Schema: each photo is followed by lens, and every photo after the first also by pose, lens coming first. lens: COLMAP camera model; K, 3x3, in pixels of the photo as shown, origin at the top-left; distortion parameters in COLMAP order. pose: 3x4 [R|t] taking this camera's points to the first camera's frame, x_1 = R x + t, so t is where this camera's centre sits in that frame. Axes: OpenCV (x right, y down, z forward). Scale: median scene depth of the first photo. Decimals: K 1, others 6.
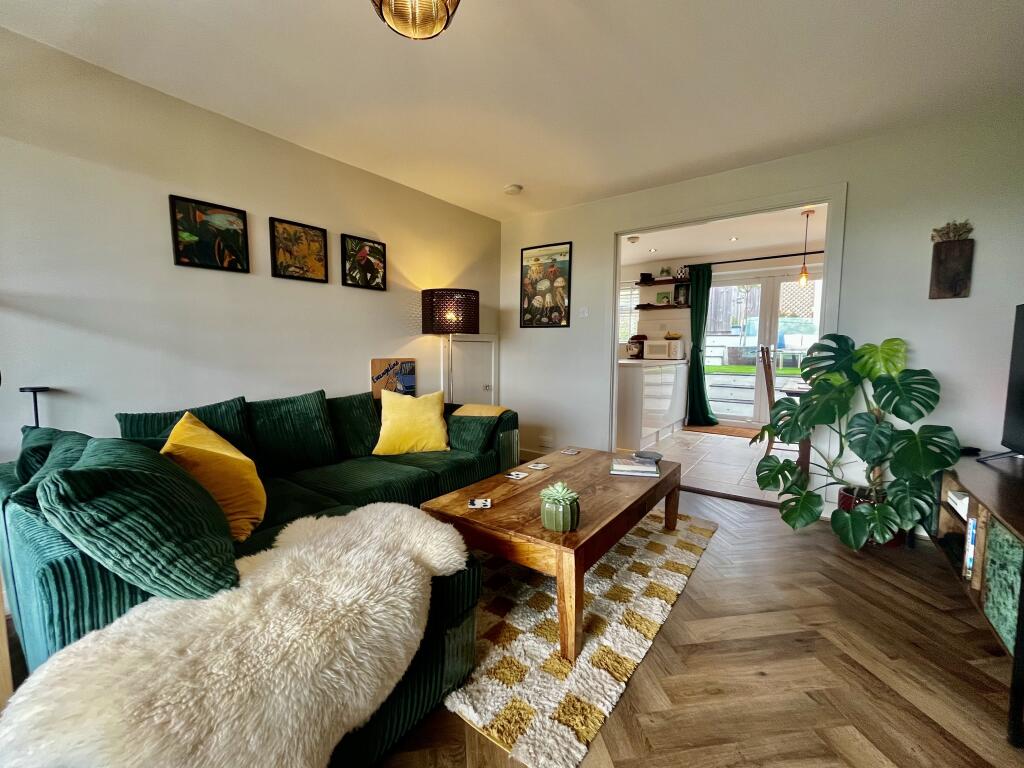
lens RADIAL K [[417.2, 0, 512.5], [0, 417.2, 381.5], [0, 0, 1]] dist [-0.000082, -0.000053]
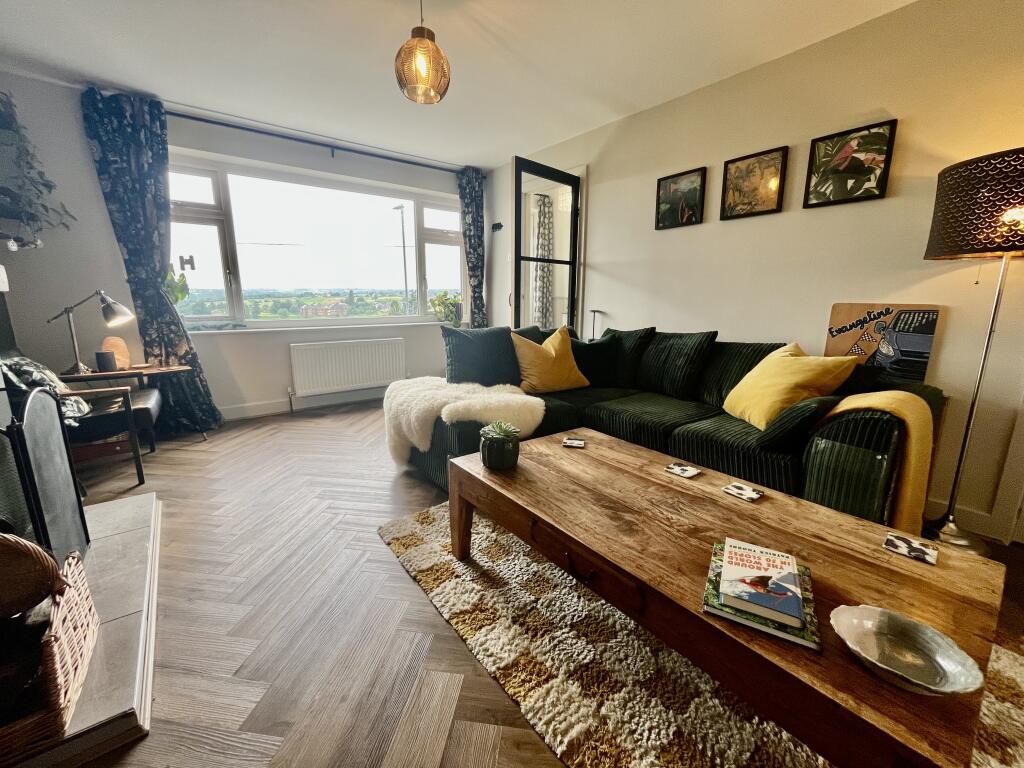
lens RADIAL K [[417.2, 0, 508.8], [0, 417.2, 380.7], [0, 0, 1]] dist [-0.000082, -0.000053]
pose [[-0.278020, 0.188235, -0.941952, 0.640369], [-0.084922, 0.971956, 0.219295, -0.040846], [0.956814, 0.140961, -0.254238, 0.794182]]
